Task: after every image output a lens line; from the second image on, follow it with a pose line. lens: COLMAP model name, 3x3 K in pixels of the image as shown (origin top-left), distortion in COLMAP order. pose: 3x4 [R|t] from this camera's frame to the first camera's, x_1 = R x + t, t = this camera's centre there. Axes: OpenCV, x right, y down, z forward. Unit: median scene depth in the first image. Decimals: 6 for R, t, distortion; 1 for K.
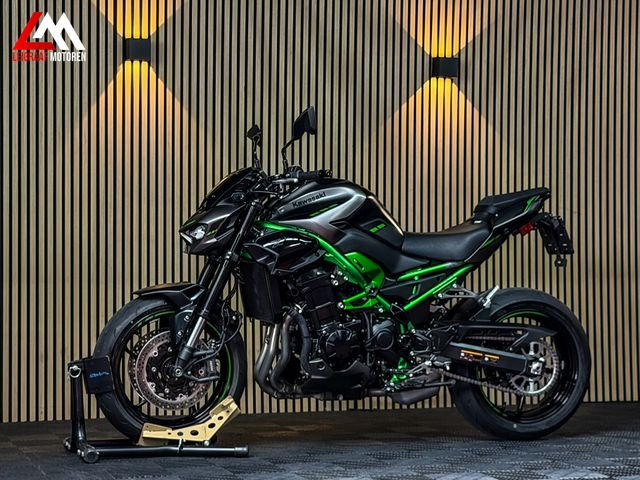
lens RADIAL K [[1432.6, 0, 320.0], [0, 1432.6, 240.0], [0, 0, 1]] dist [0.111769, 0.509937]
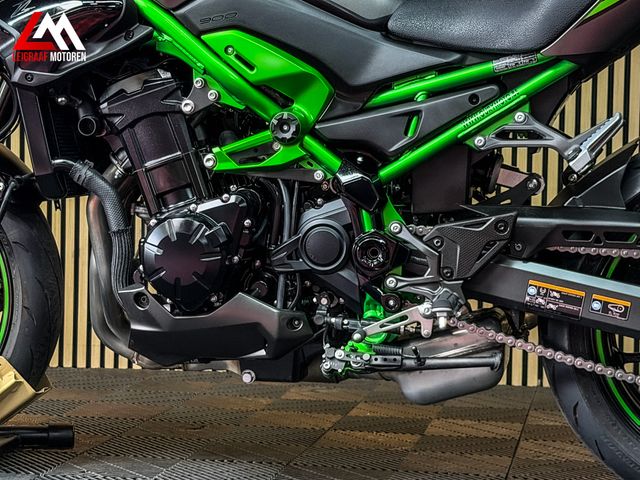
lens RADIAL K [[1432.6, 0, 320.0], [0, 1432.6, 240.0], [0, 0, 1]] dist [0.111769, 0.509937]
pose [[0.868046, 0.032793, -0.495400, 0.233520], [-0.001463, 0.997981, 0.063498, 0.039057], [0.496482, -0.054394, 0.866341, 0.603494]]
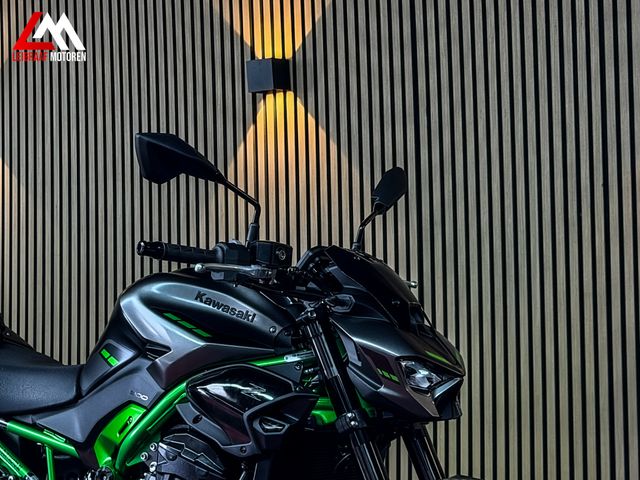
lens RADIAL K [[1410.8, 0, 331.4], [0, 1410.8, 240.7], [0, 0, 1]] dist [0.094505, 0.401702]
pose [[0.619154, -0.053461, -0.783448, 0.474612], [0.024143, 0.998504, -0.049056, -0.023868], [0.784898, 0.011459, 0.619519, 0.701091]]
